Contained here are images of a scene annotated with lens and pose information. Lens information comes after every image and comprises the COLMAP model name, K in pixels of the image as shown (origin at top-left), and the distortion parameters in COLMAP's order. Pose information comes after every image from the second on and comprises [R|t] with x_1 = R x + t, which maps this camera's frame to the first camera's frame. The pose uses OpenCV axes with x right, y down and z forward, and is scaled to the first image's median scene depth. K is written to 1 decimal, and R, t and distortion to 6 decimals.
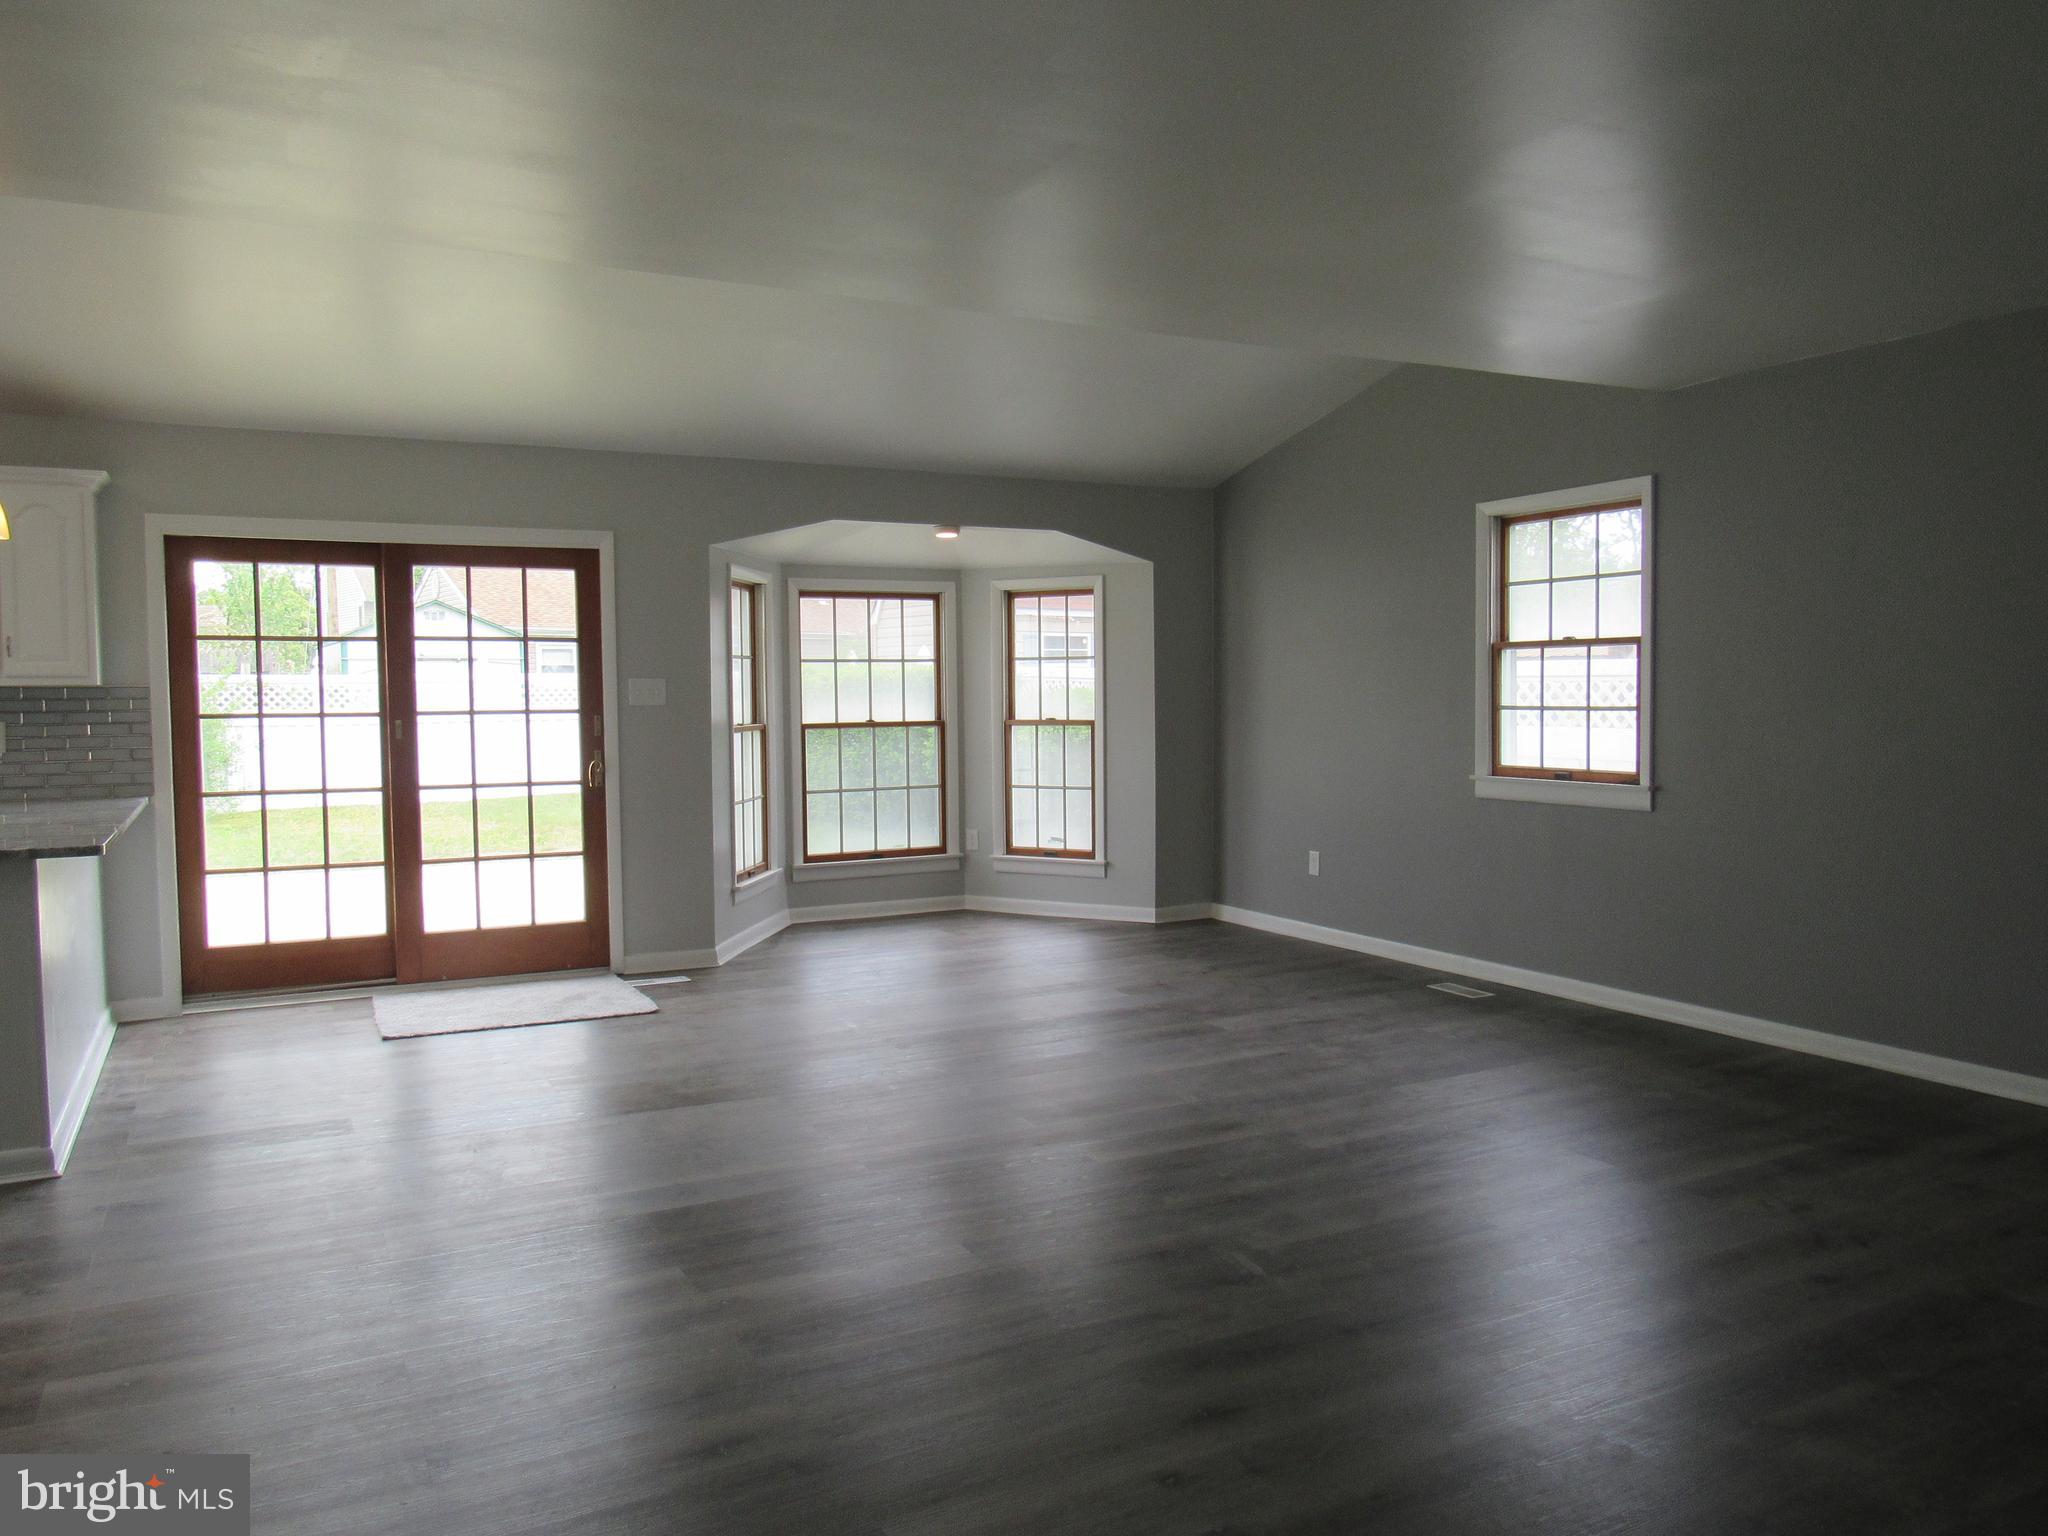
lens RADIAL K [[1451.1, 0, 1014.9], [0, 1451.1, 743.4], [0, 0, 1]] dist [-0.037362, 0.029883]
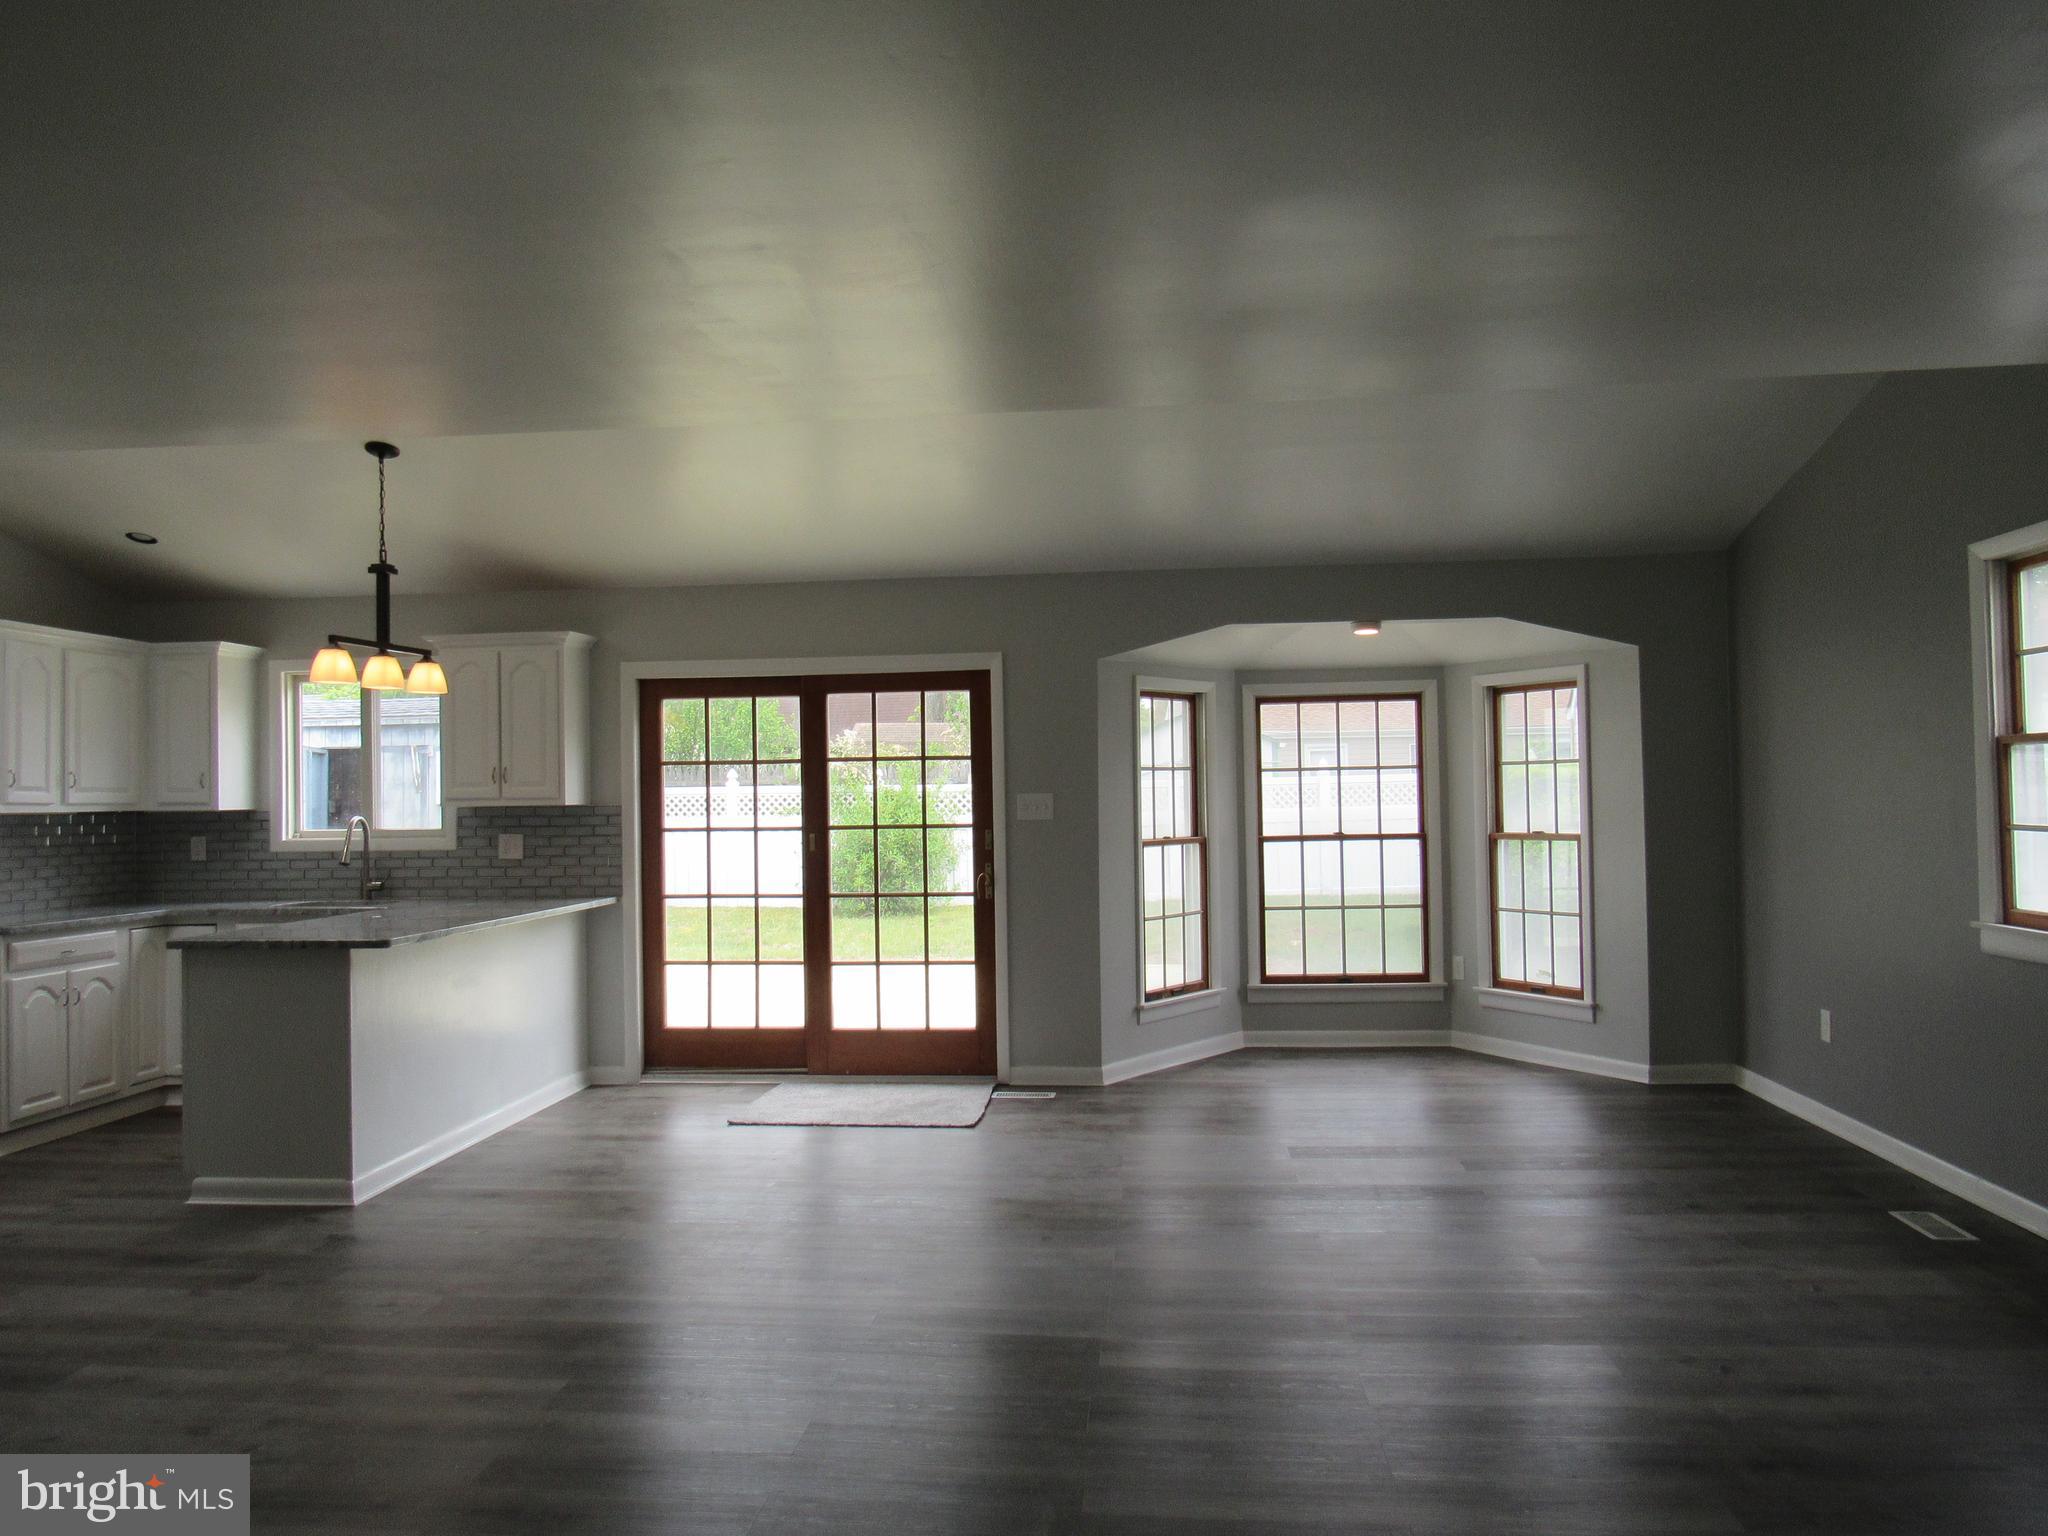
lens RADIAL K [[1451.1, 0, 1014.9], [0, 1451.1, 743.4], [0, 0, 1]] dist [-0.037362, 0.029883]
pose [[0.840787, -0.026147, -0.540735, 0.255543], [-0.009963, 0.997917, -0.063744, -0.013180], [0.541275, 0.058982, 0.838774, 0.119589]]
